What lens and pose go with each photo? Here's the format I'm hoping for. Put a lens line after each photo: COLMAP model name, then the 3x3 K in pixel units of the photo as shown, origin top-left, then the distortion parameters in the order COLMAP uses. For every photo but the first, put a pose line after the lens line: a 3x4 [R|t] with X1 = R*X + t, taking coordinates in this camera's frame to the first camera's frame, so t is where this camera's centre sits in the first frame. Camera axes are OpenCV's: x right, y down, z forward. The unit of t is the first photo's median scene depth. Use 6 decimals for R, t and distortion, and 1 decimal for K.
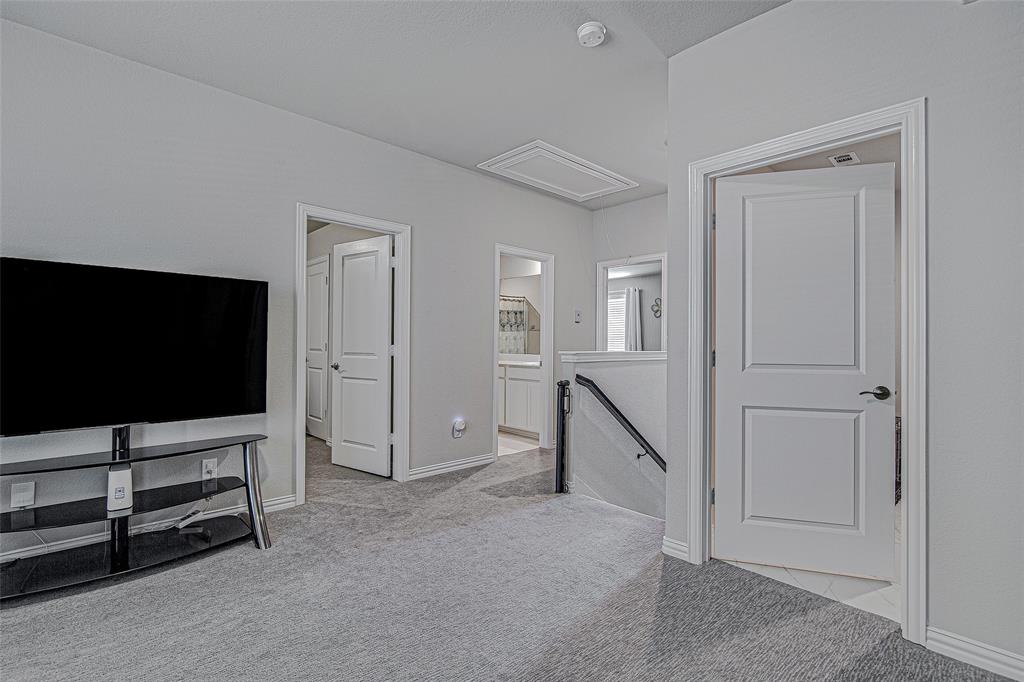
lens RADIAL K [[473.1, 0, 511.0], [0, 473.1, 338.7], [0, 0, 1]] dist [-0.006861, -0.002422]
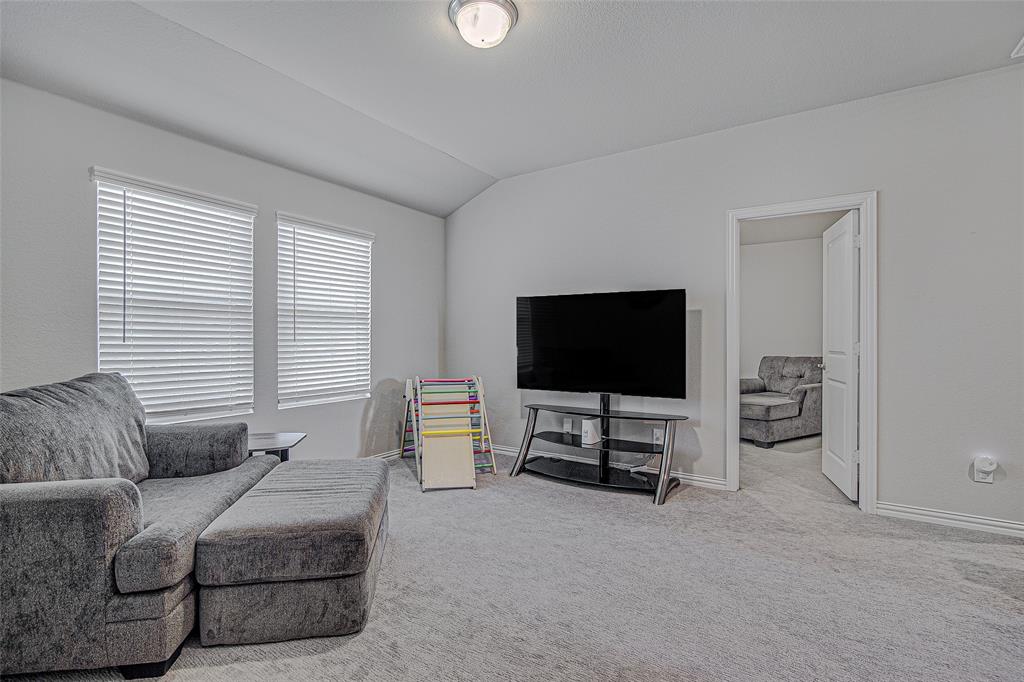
lens RADIAL K [[473.1, 0, 505.4], [0, 473.1, 338.0], [0, 0, 1]] dist [-0.006861, -0.002422]
pose [[0.222578, -0.008241, -0.974880, 0.437251], [0.009766, 0.999933, -0.006223, 0.005069], [0.974866, -0.008136, 0.222643, 0.235763]]
